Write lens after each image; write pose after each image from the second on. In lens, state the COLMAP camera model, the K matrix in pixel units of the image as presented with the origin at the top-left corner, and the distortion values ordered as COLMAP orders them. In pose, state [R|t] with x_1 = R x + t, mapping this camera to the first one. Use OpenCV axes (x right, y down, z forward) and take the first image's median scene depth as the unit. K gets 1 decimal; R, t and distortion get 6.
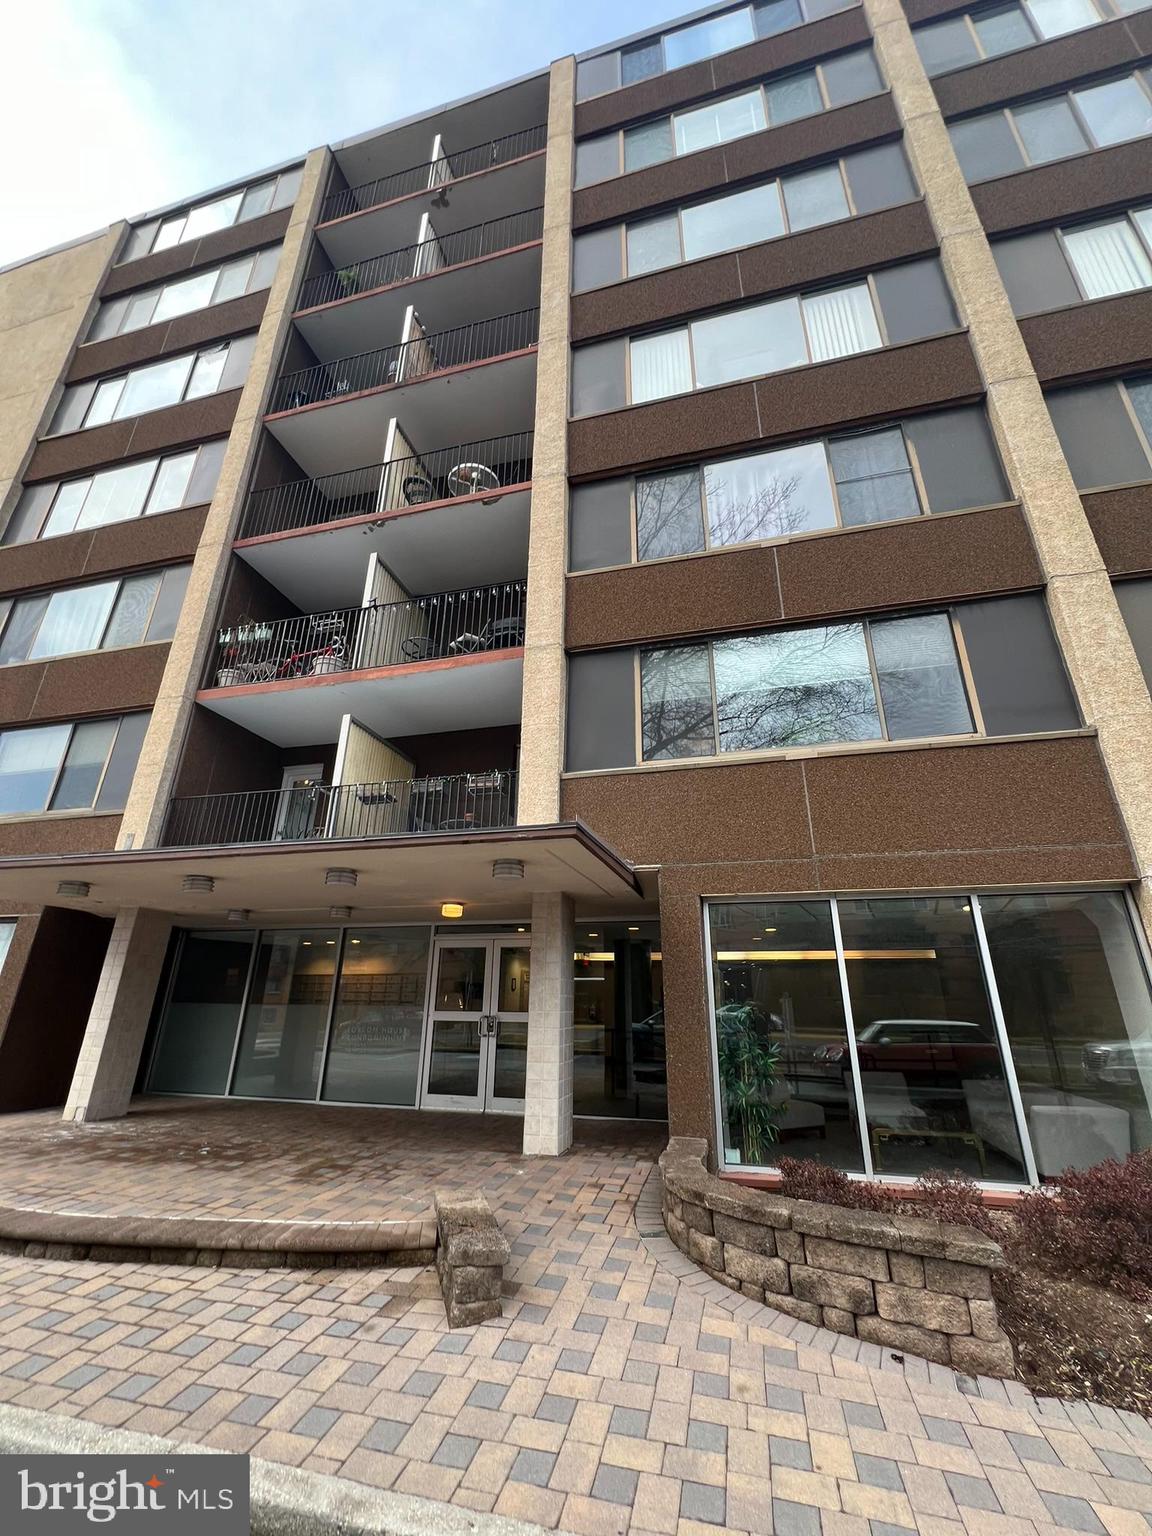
lens RADIAL K [[611.9, 0, 582.0], [0, 611.9, 767.6], [0, 0, 1]] dist [-0.005892, 0.000518]
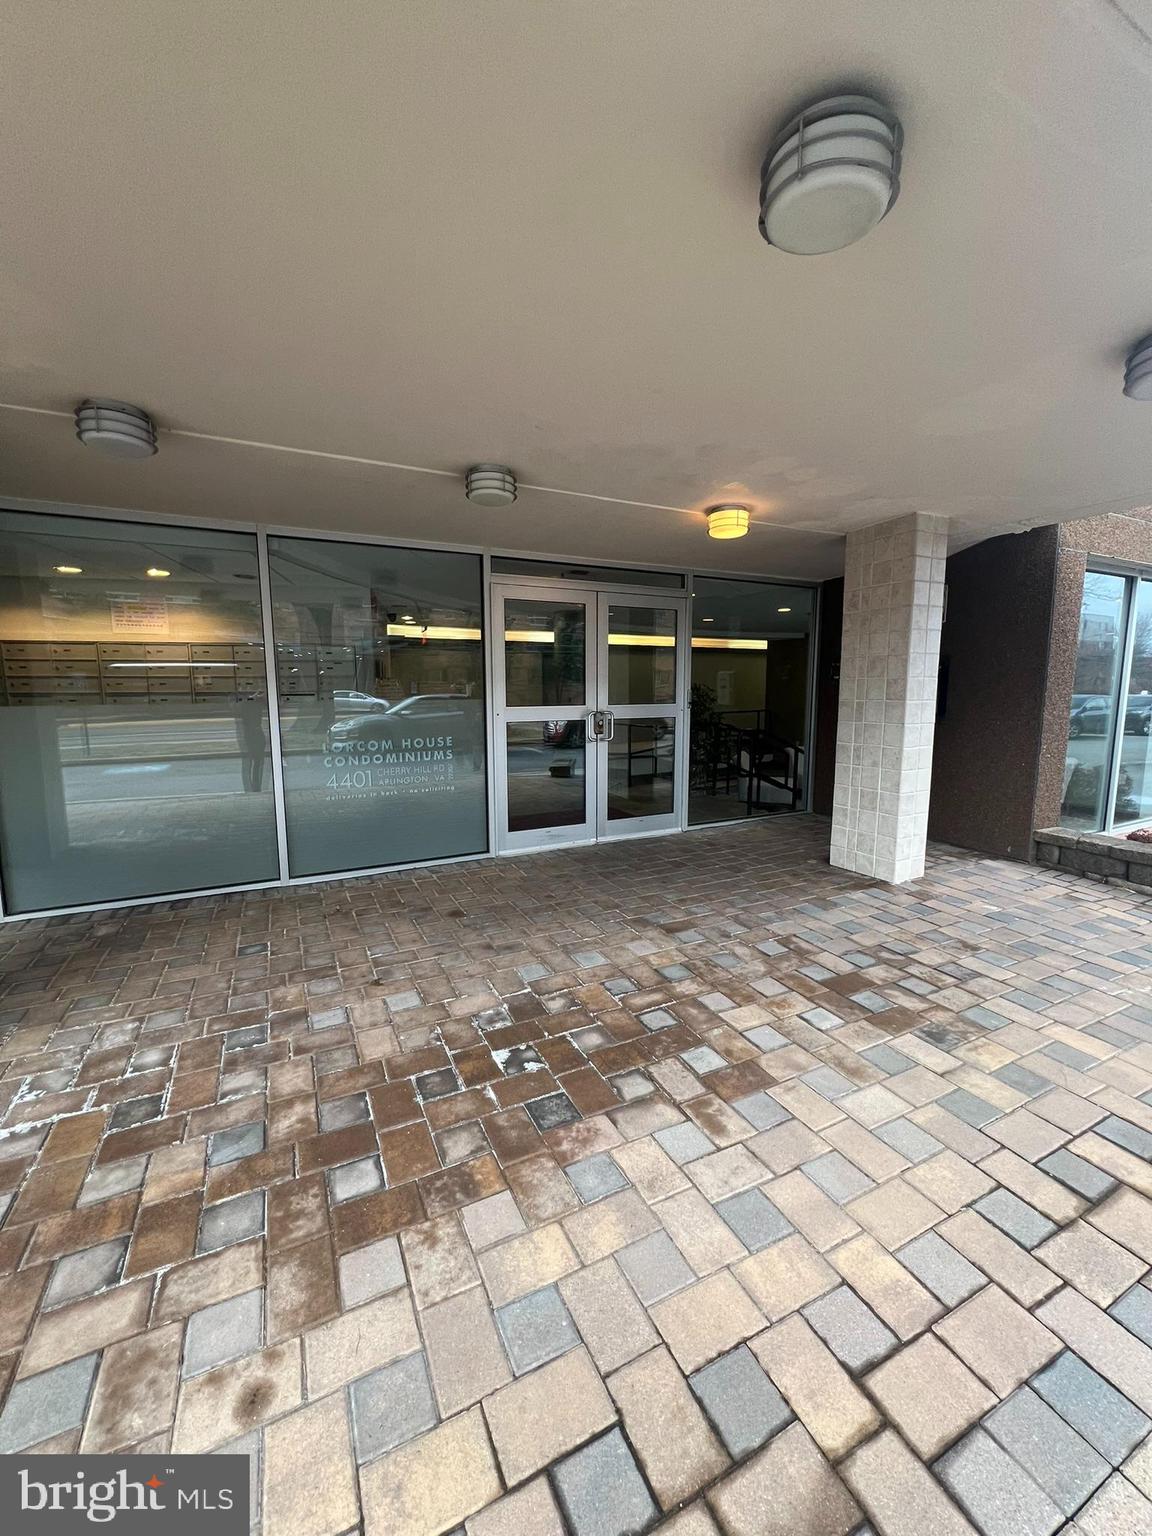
lens RADIAL K [[611.9, 0, 582.0], [0, 611.9, 767.6], [0, 0, 1]] dist [-0.005892, 0.000518]
pose [[0.772885, -0.091872, 0.627860, -0.568005], [-0.203738, 0.901146, 0.382658, 0.222948], [-0.600949, -0.423670, 0.677764, 0.562133]]
